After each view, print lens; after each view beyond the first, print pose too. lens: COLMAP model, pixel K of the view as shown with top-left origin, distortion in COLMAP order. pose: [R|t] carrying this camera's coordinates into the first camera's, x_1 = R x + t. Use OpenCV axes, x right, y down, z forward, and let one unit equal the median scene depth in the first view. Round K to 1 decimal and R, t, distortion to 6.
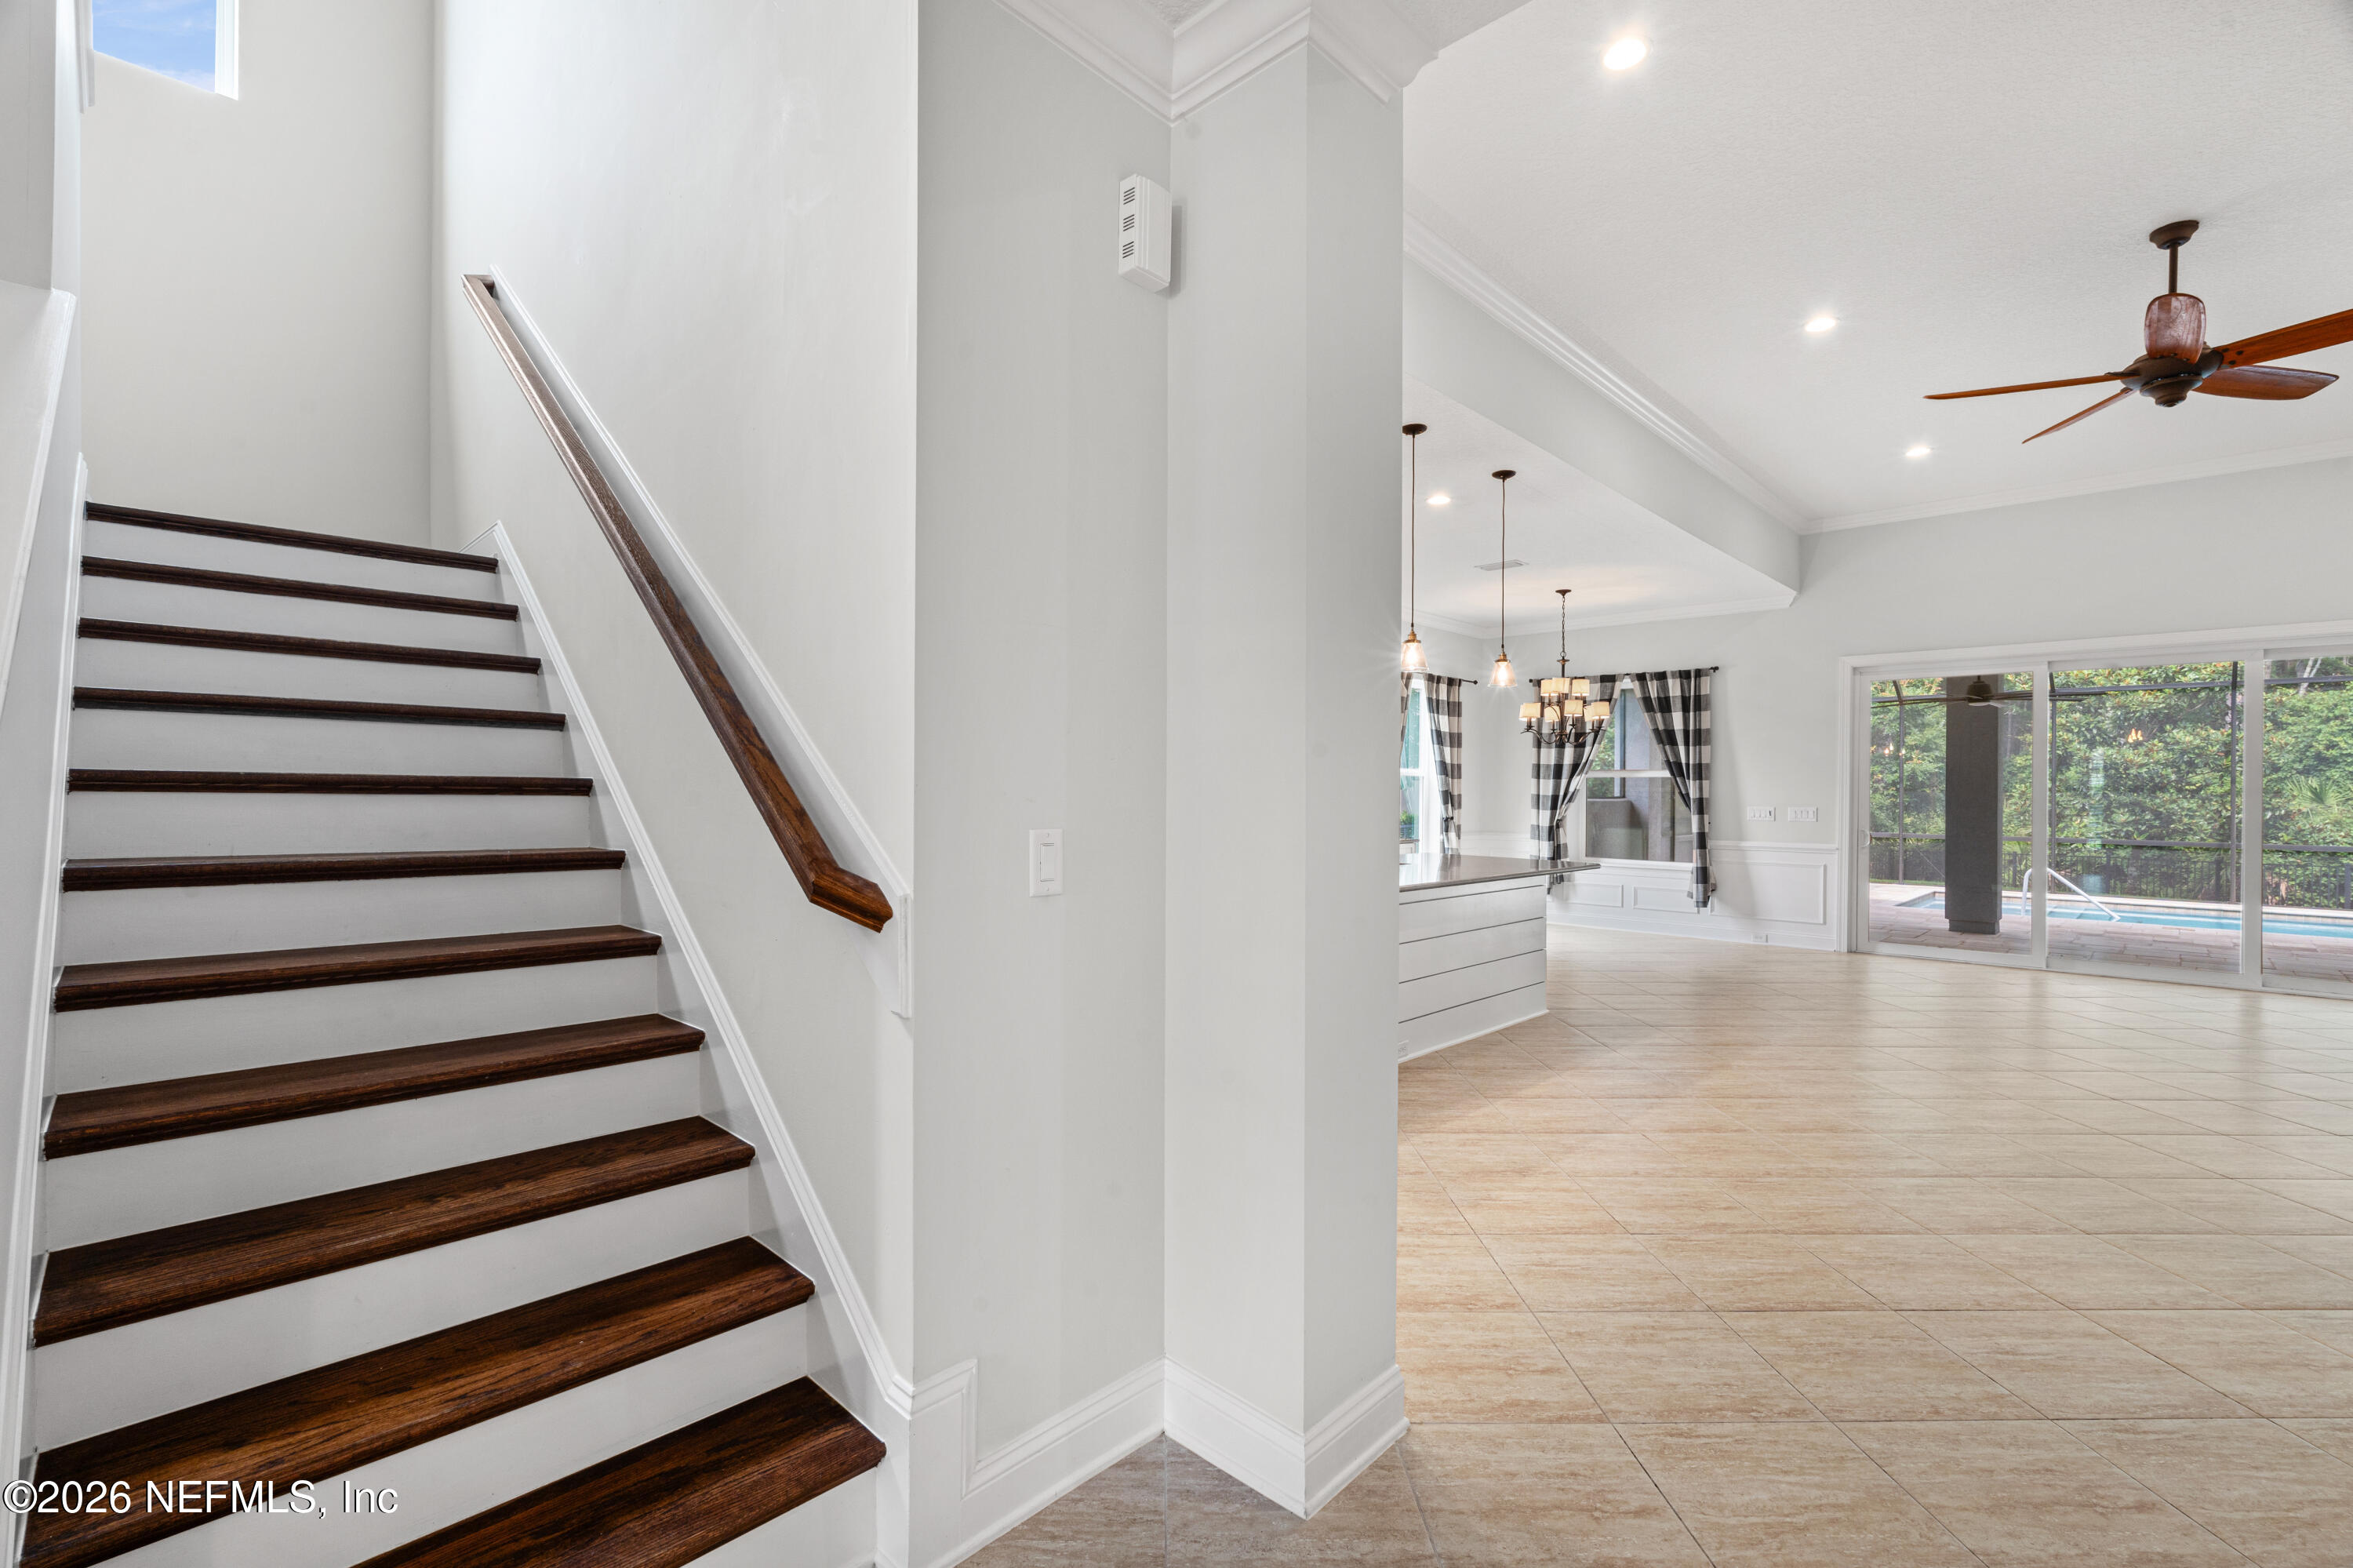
lens RADIAL K [[1033.4, 0, 1174.6], [0, 1033.4, 788.5], [0, 0, 1]] dist [0.001683, 0.000190]
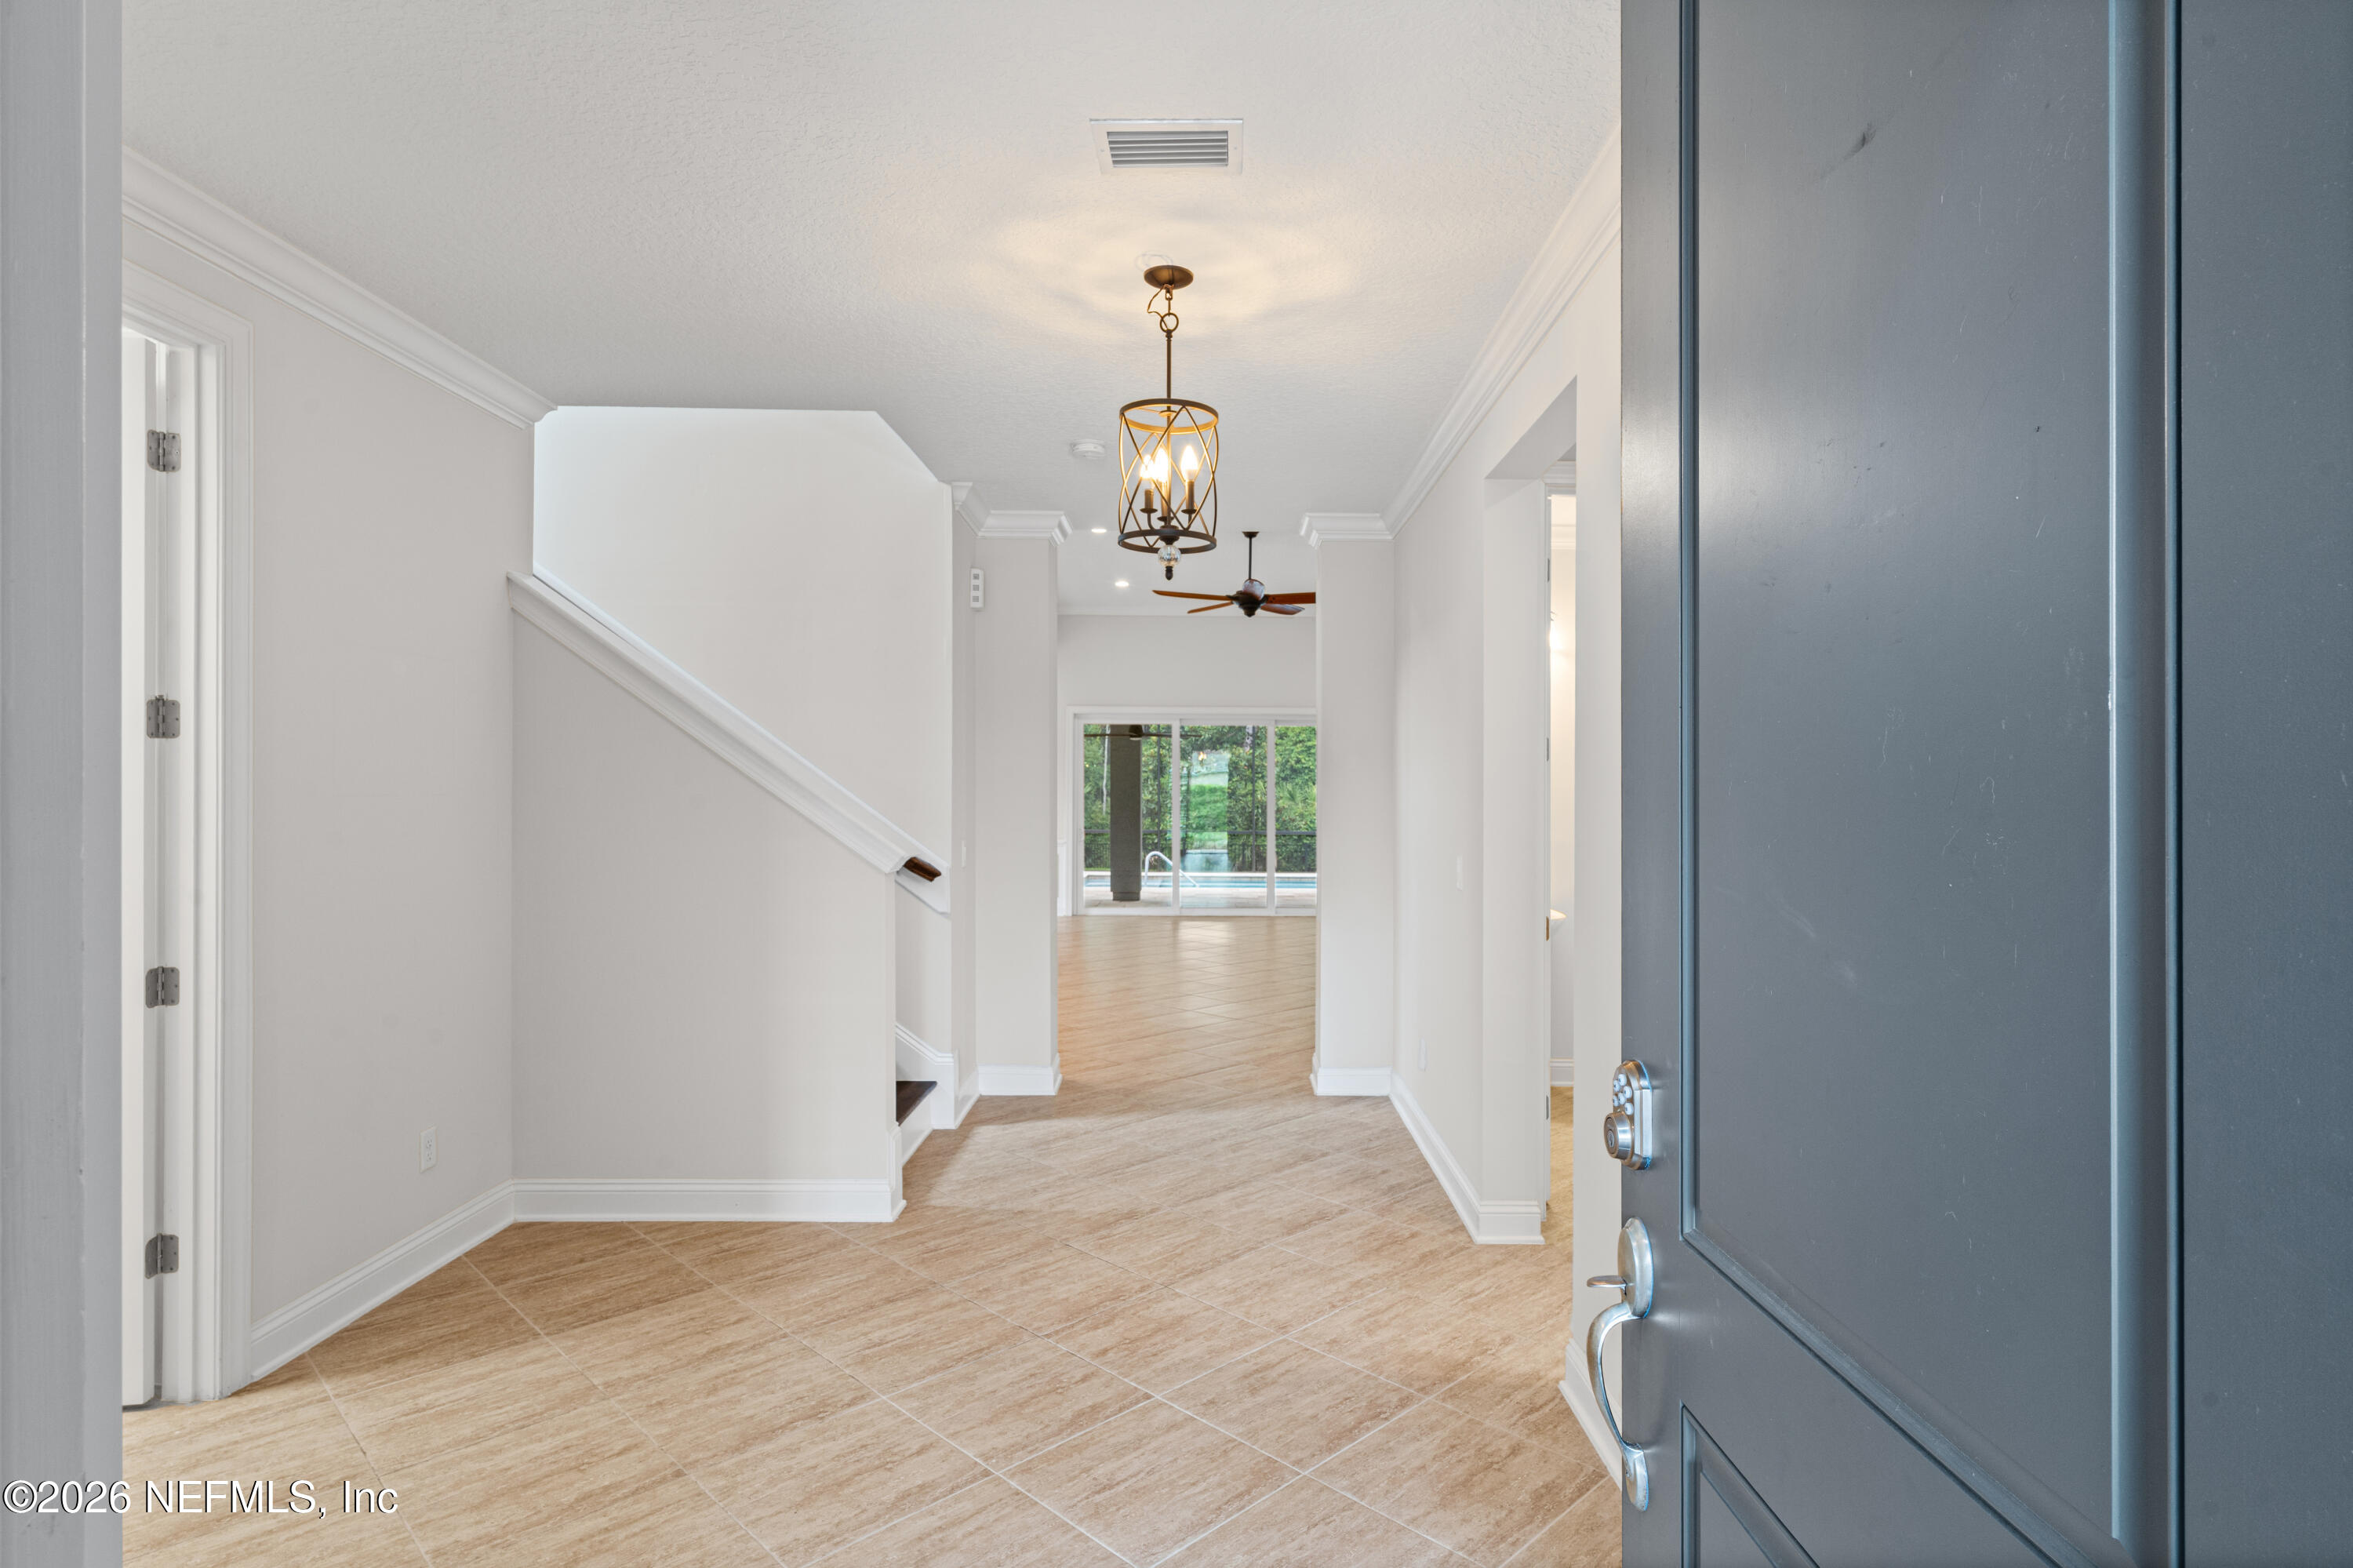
lens RADIAL K [[1220.3, 0, 1177.7], [0, 1220.3, 792.4], [0, 0, 1]] dist [-0.000192, -0.000001]
pose [[0.735621, -0.006811, 0.677359, -0.758630], [0.004131, 0.999976, 0.005568, -0.039190], [-0.677380, -0.001298, 0.735632, -0.657194]]
